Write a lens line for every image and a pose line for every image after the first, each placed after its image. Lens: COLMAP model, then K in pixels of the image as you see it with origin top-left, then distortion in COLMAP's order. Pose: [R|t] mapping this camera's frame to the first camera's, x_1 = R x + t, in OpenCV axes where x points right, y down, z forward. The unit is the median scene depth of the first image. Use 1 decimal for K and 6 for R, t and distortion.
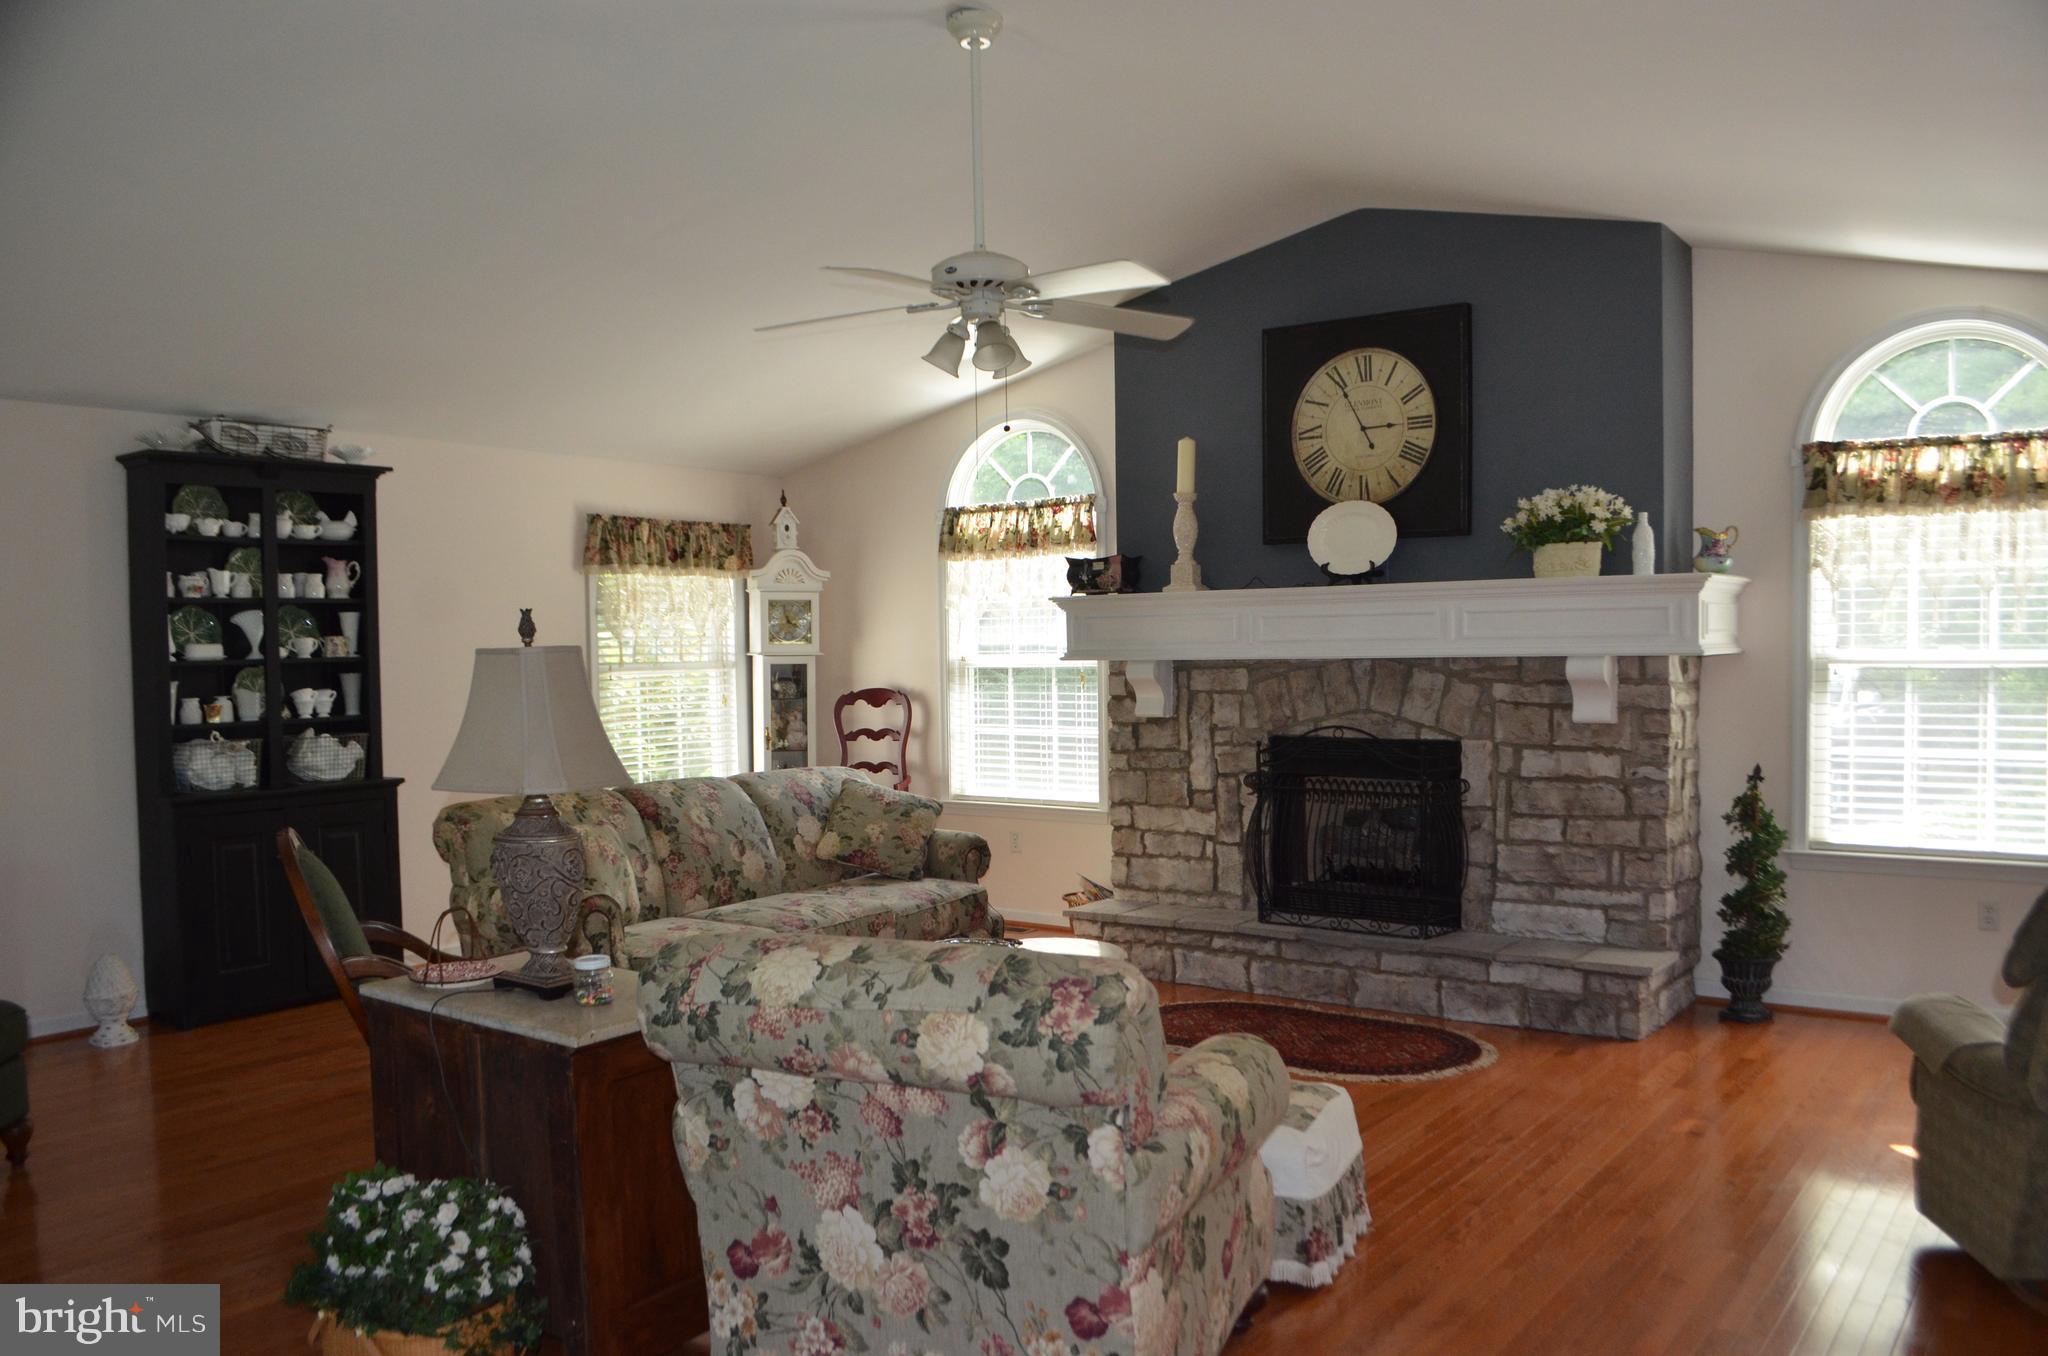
lens RADIAL K [[1594.4, 0, 1038.3], [0, 1594.4, 710.3], [0, 0, 1]] dist [-0.075236, -0.002796]
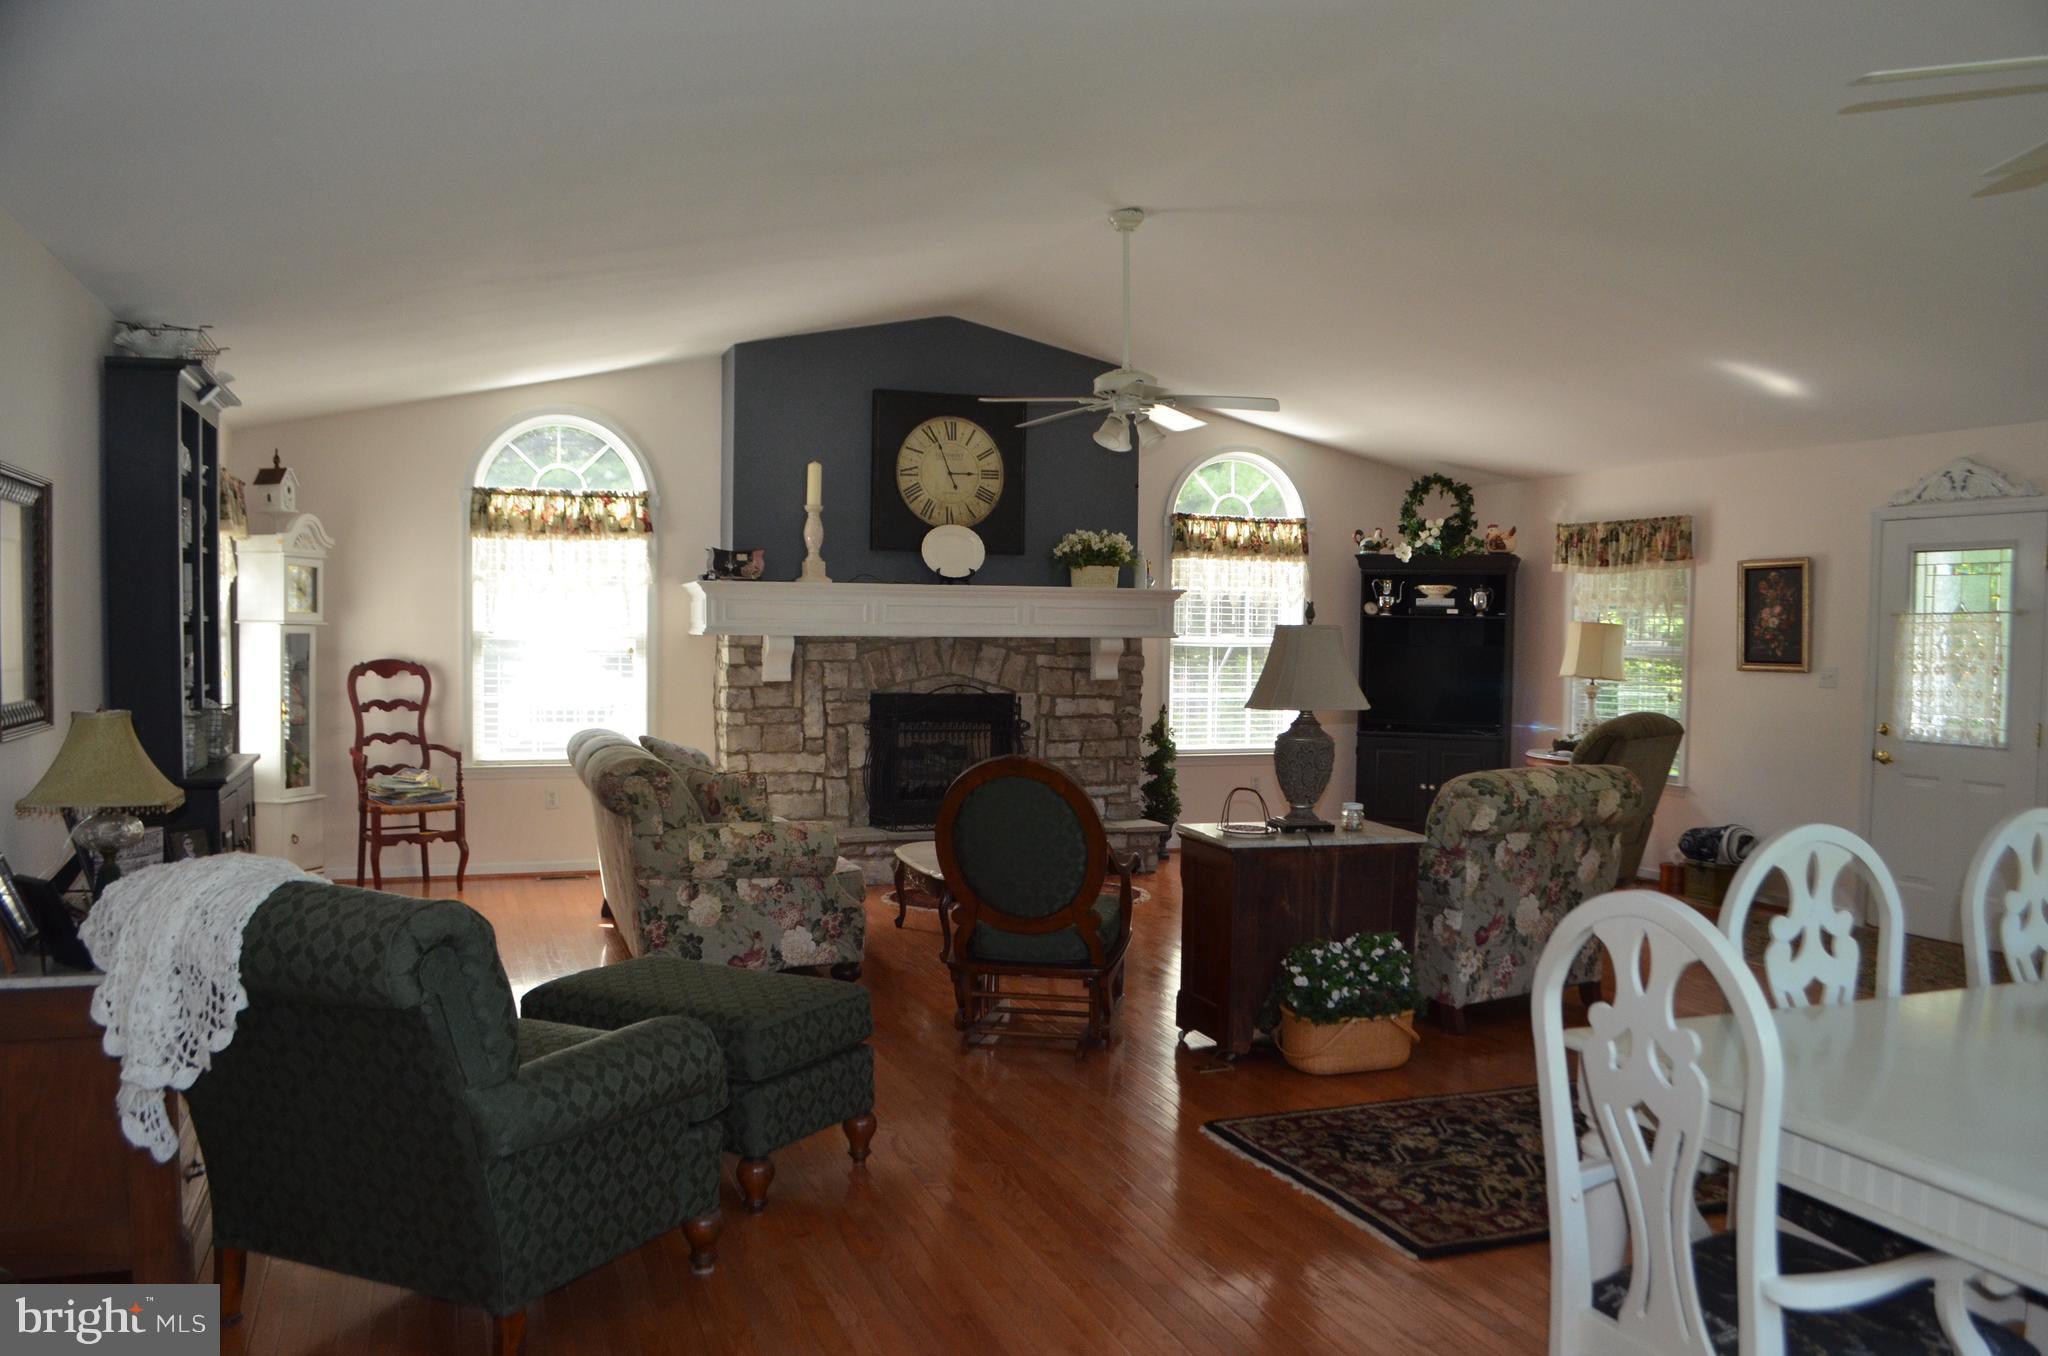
lens RADIAL K [[1594.4, 0, 1038.3], [0, 1594.4, 710.3], [0, 0, 1]] dist [-0.075236, -0.002796]
pose [[0.560051, -0.023086, 0.828136, -0.924031], [0.013322, 0.999733, 0.018861, 0.006781], [-0.828351, 0.000469, 0.560209, 0.144489]]
